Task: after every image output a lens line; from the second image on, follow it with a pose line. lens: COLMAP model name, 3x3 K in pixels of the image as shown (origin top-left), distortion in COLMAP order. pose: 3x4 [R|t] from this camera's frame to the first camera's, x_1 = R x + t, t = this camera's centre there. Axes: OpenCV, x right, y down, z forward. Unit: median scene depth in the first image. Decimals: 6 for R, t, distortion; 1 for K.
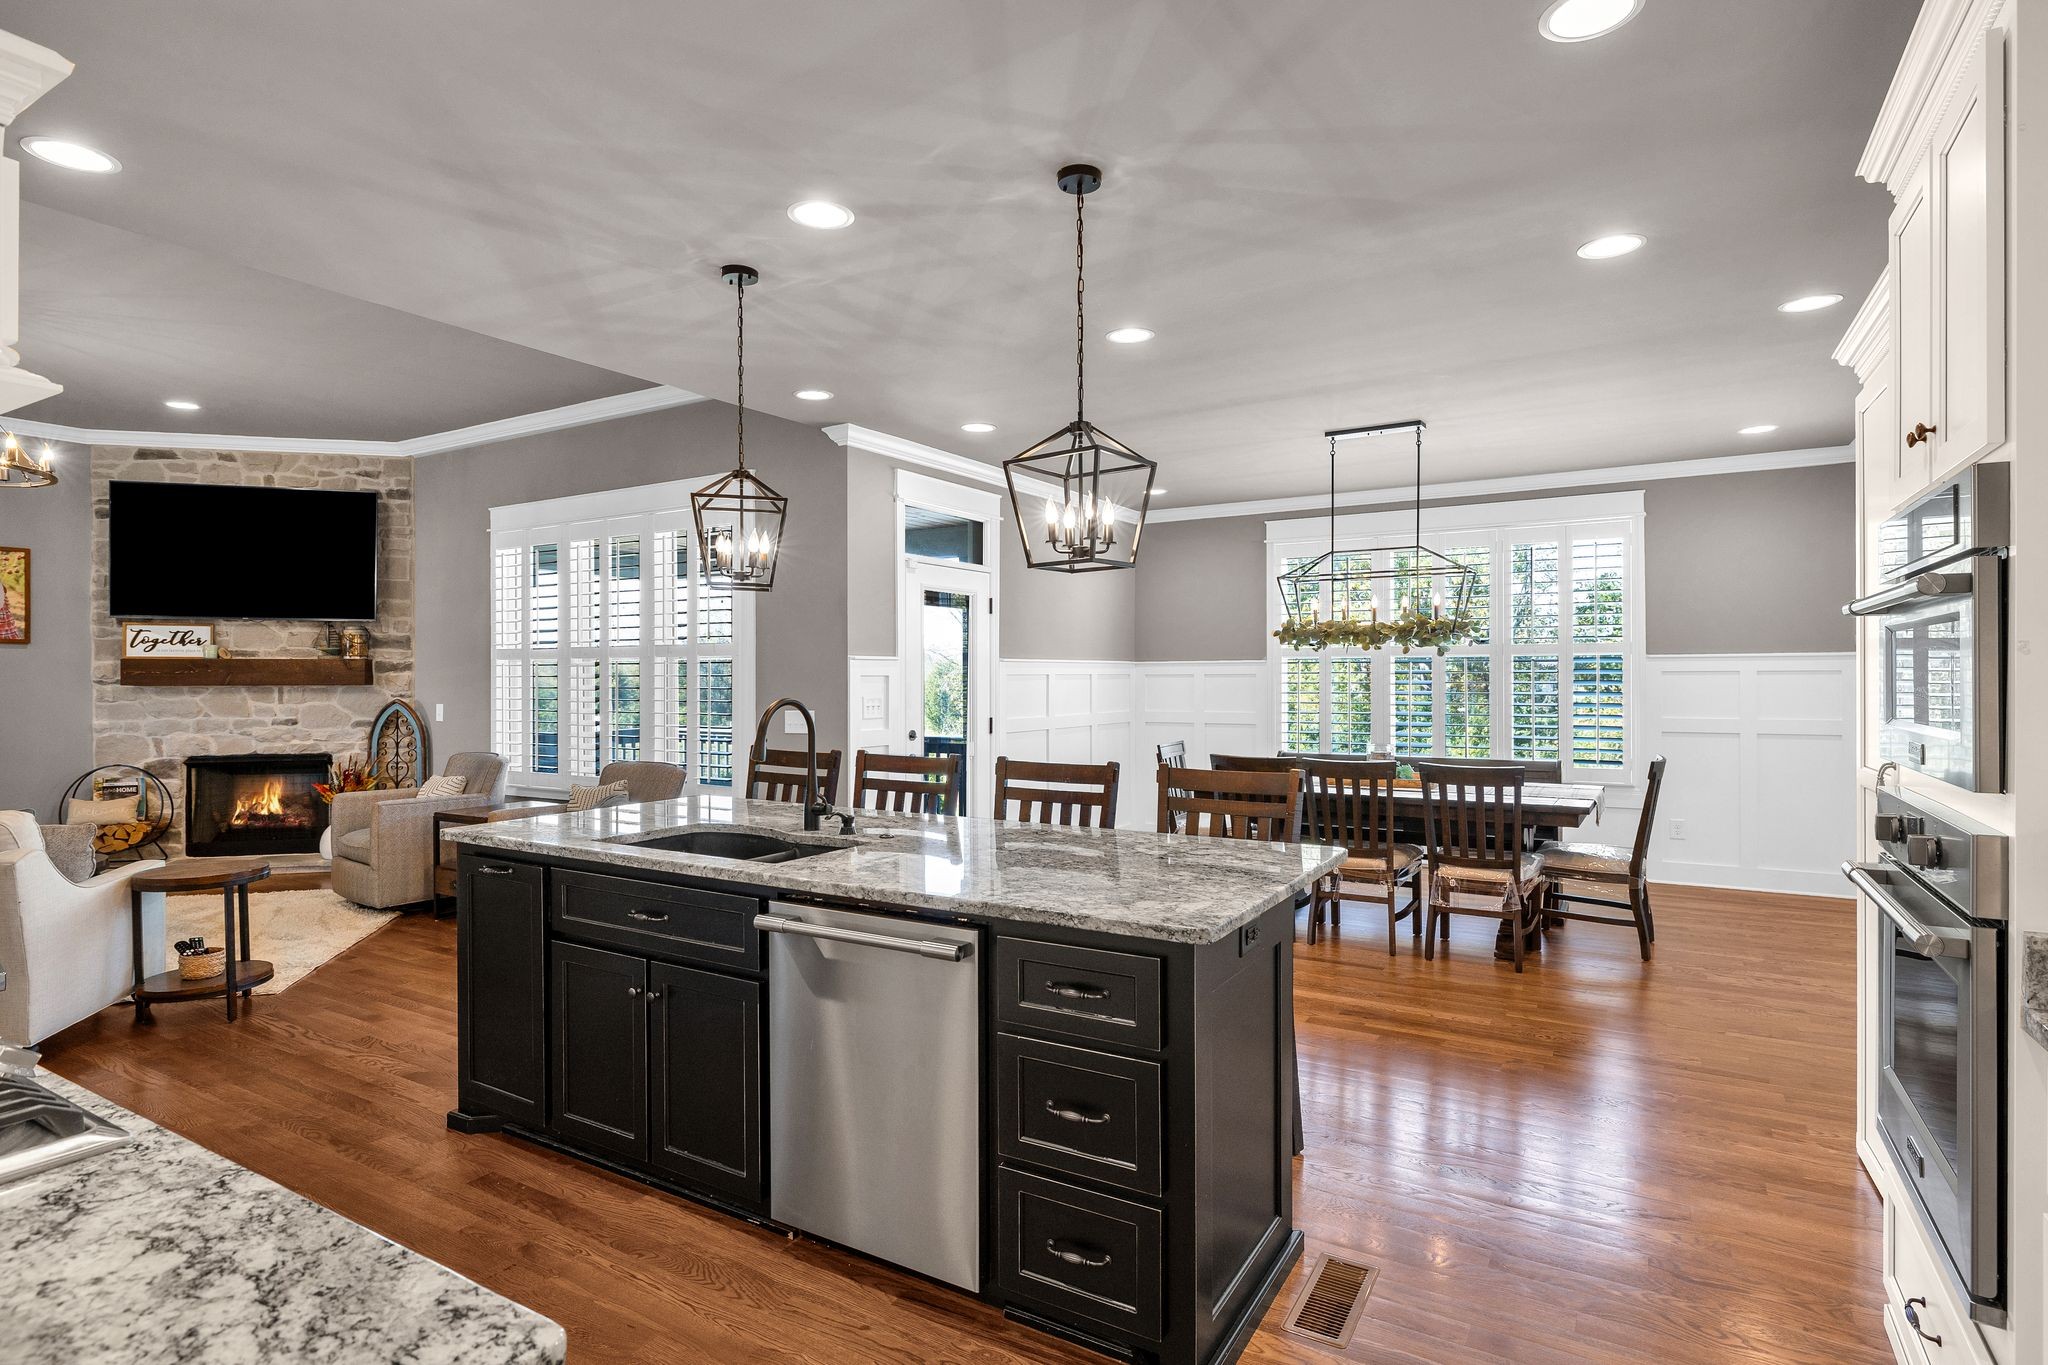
lens RADIAL K [[1037.5, 0, 1024.0], [0, 1037.5, 682.5], [0, 0, 1]] dist [-0.003600, -0.000978]
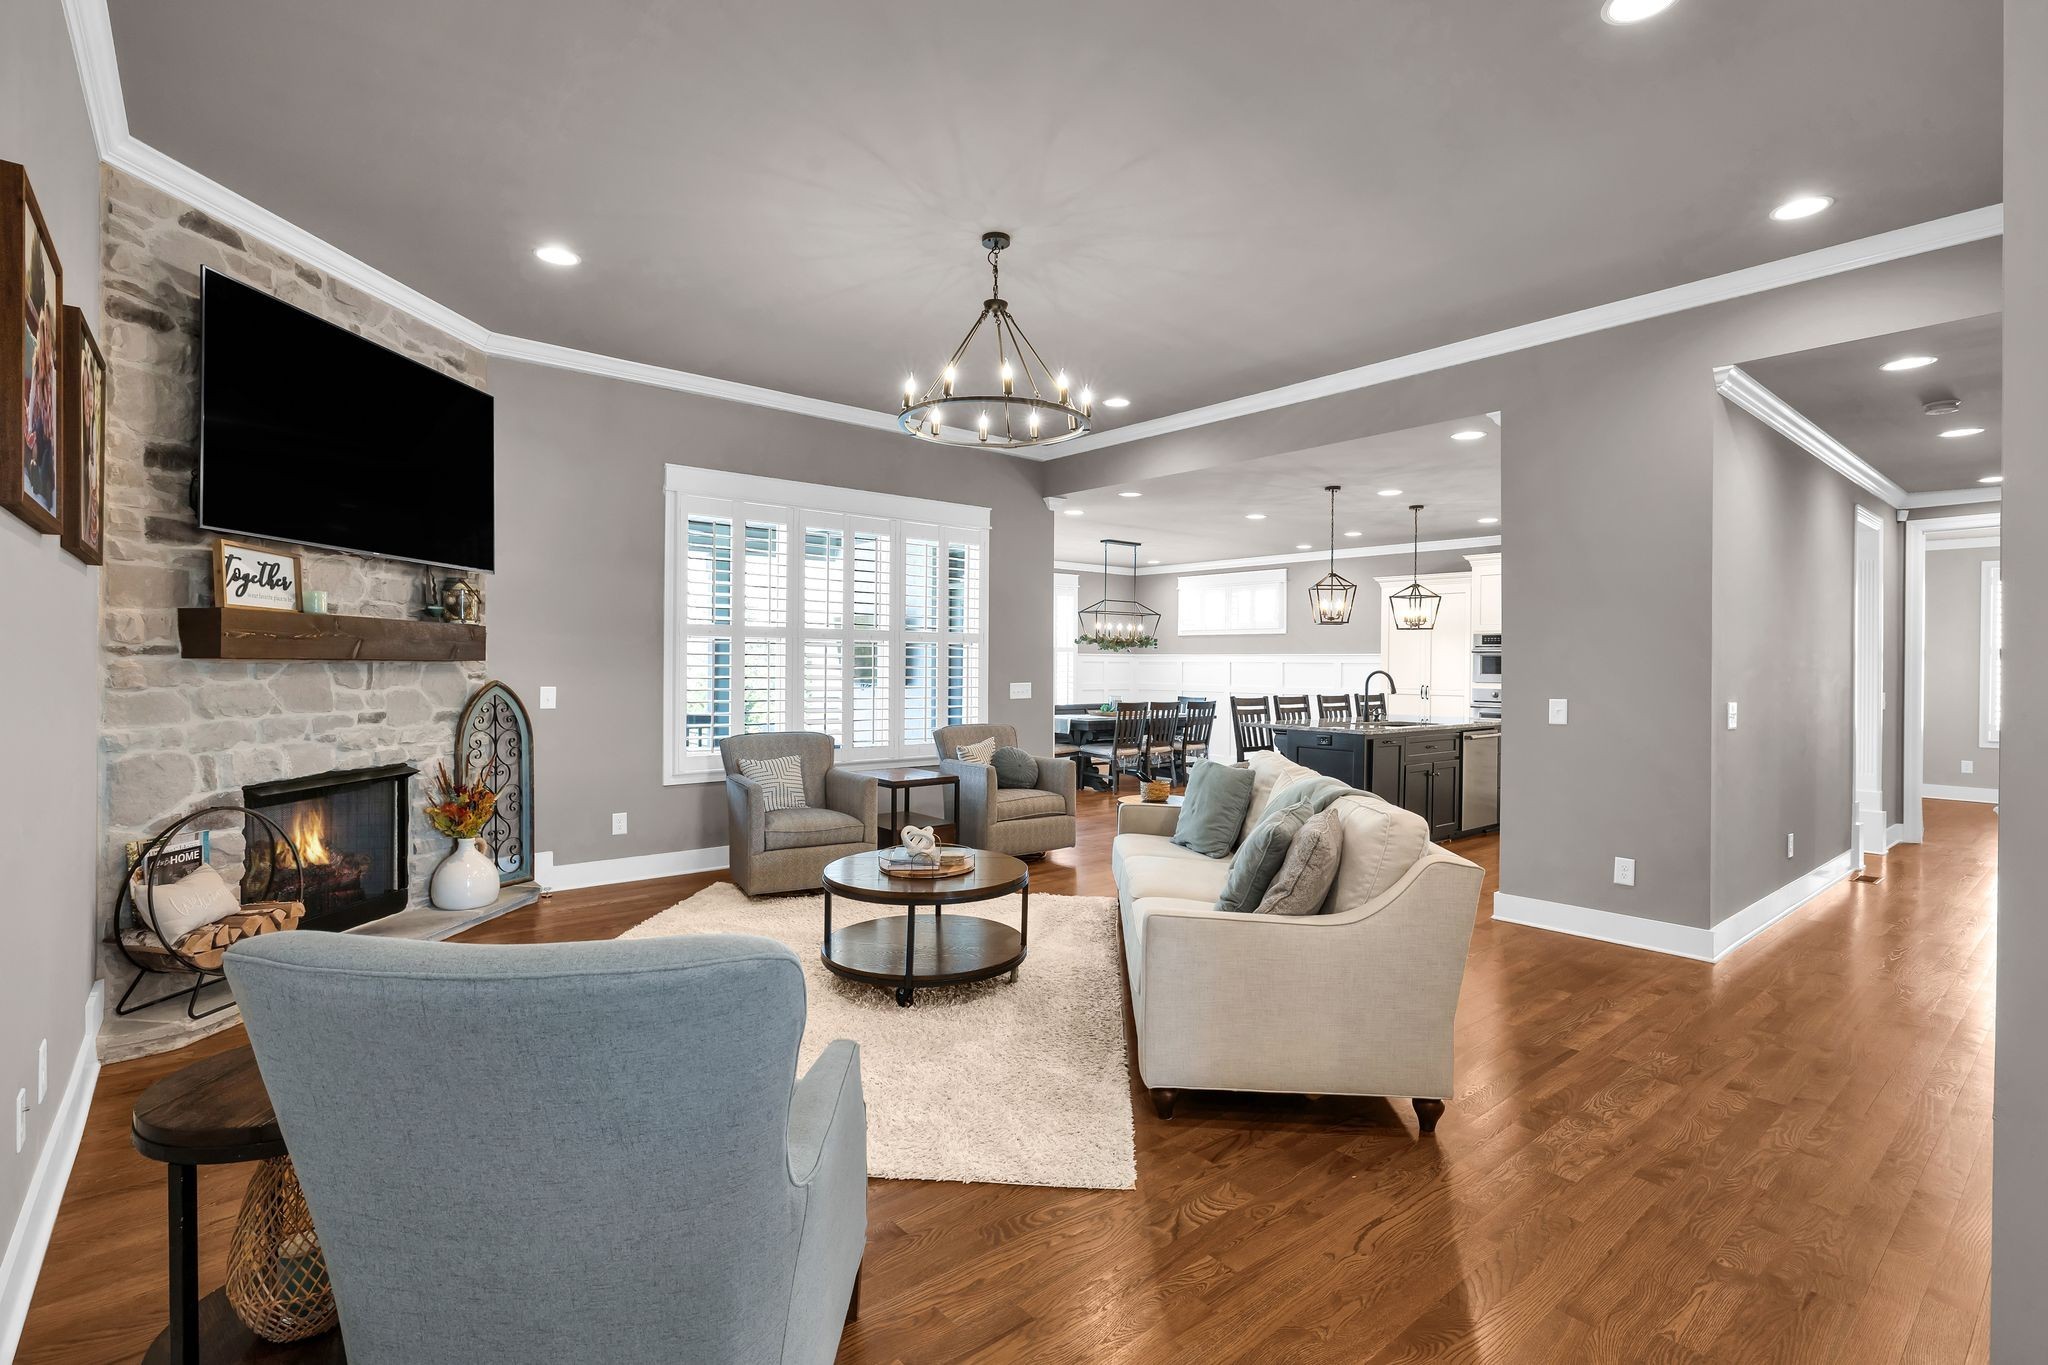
lens RADIAL K [[965.0, 0, 1021.1], [0, 965.0, 671.0], [0, 0, 1]] dist [0.000751, 0.000671]
pose [[0.319653, 0.000451, 0.947534, -1.676784], [-0.001666, 0.999999, 0.000086, 0.012402], [-0.947533, -0.001606, 0.319654, 0.623432]]
